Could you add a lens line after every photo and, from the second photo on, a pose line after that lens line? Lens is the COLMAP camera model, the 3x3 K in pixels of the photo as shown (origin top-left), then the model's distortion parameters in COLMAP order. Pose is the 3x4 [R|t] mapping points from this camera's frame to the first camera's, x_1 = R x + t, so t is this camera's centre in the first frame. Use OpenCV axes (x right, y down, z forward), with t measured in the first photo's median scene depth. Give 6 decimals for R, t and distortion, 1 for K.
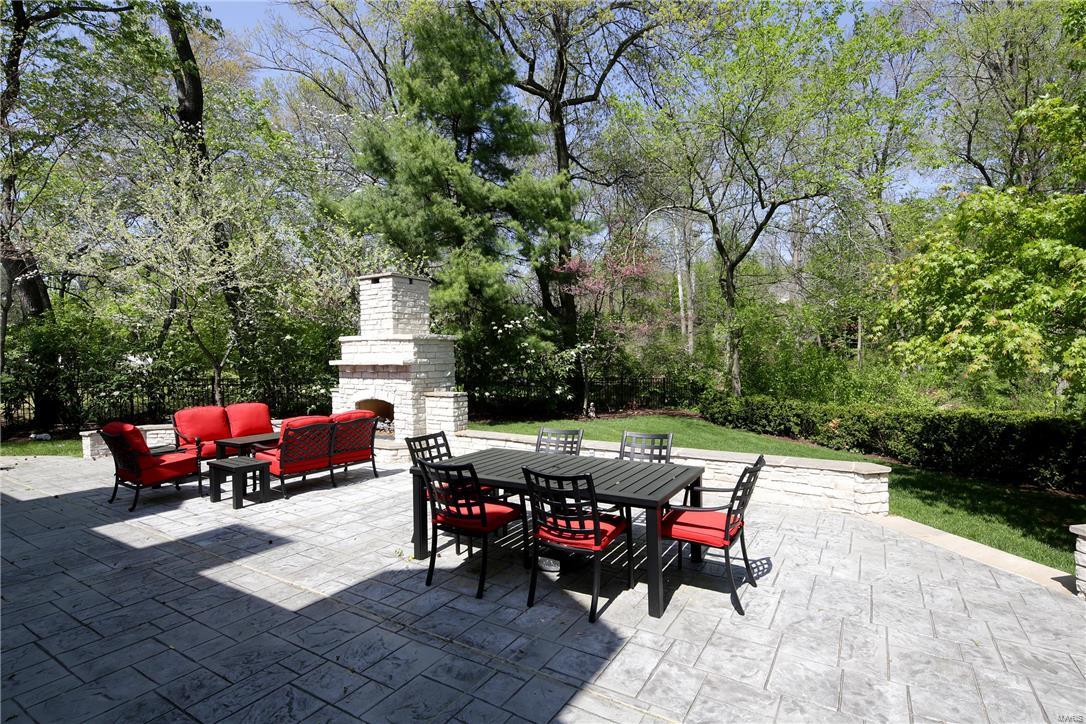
lens RADIAL K [[528.3, 0, 539.4], [0, 528.3, 360.7], [0, 0, 1]] dist [-0.002613, -0.000307]
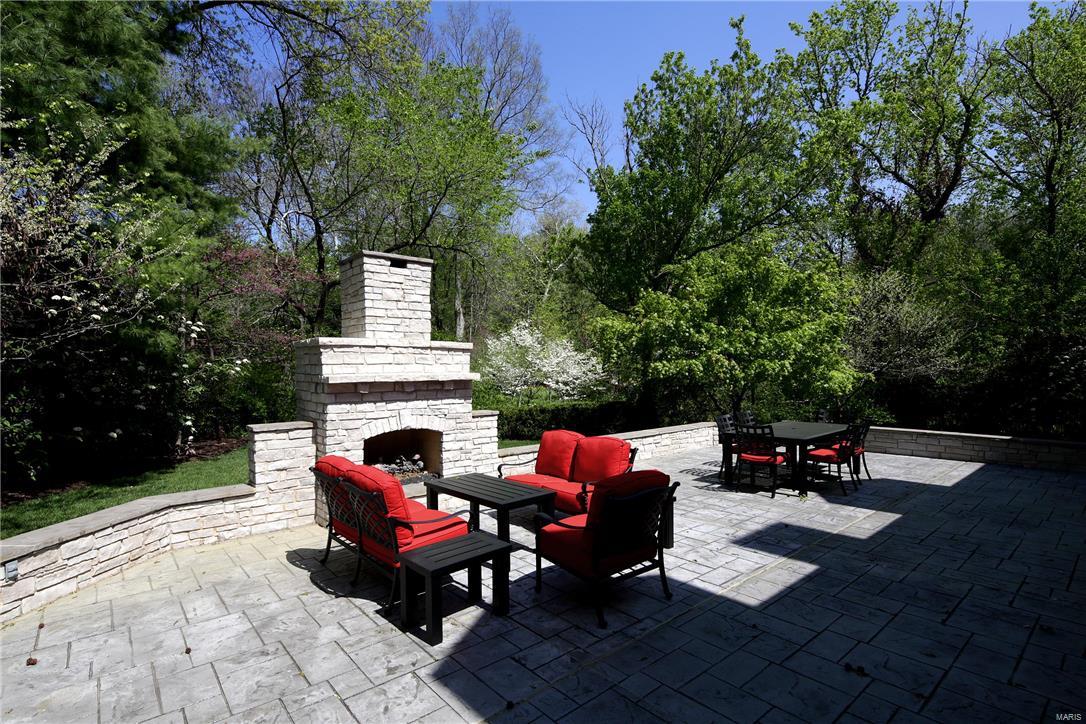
lens RADIAL K [[528.3, 0, 538.4], [0, 528.3, 363.8], [0, 0, 1]] dist [-0.002613, -0.000307]
pose [[0.301840, 0.017333, 0.953201, -1.515900], [0.015628, 0.999610, -0.023126, 0.005500], [-0.953231, 0.021877, 0.301451, 0.988253]]
